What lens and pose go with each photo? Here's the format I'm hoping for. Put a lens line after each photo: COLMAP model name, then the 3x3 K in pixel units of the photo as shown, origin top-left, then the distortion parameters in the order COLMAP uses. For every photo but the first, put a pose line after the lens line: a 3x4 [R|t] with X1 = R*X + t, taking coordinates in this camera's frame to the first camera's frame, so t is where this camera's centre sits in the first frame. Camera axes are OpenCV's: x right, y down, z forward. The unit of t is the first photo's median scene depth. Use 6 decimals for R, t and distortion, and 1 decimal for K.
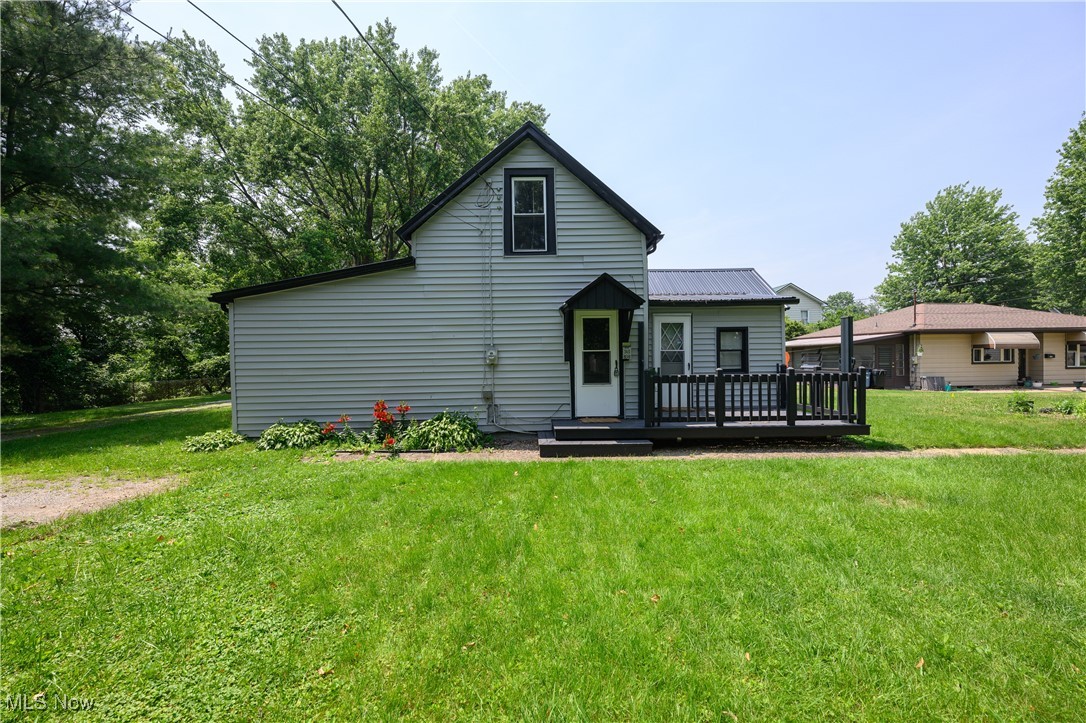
lens RADIAL K [[433.2, 0, 542.8], [0, 433.2, 360.6], [0, 0, 1]] dist [-0.003546, 0.000572]
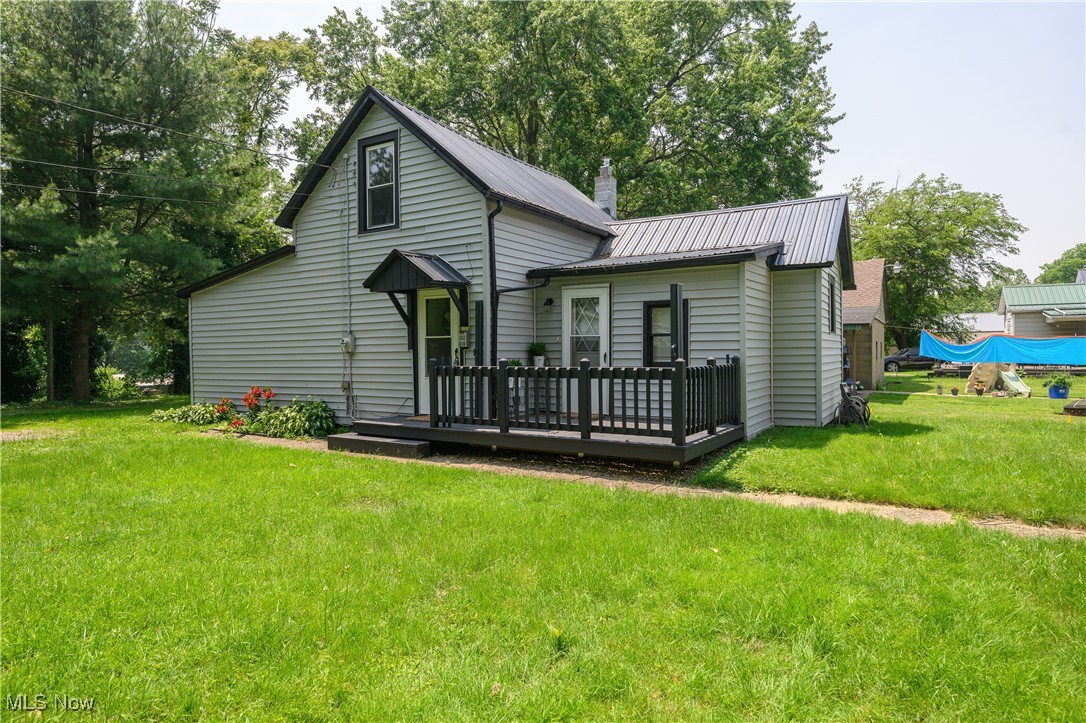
lens RADIAL K [[652.0, 0, 537.9], [0, 652.0, 358.4], [0, 0, 1]] dist [0.002438, 0.000868]
pose [[0.843259, 0.011650, -0.537382, 0.980200], [-0.003172, 0.999856, 0.016699, -0.003131], [0.537499, -0.012377, 0.843174, 0.028496]]
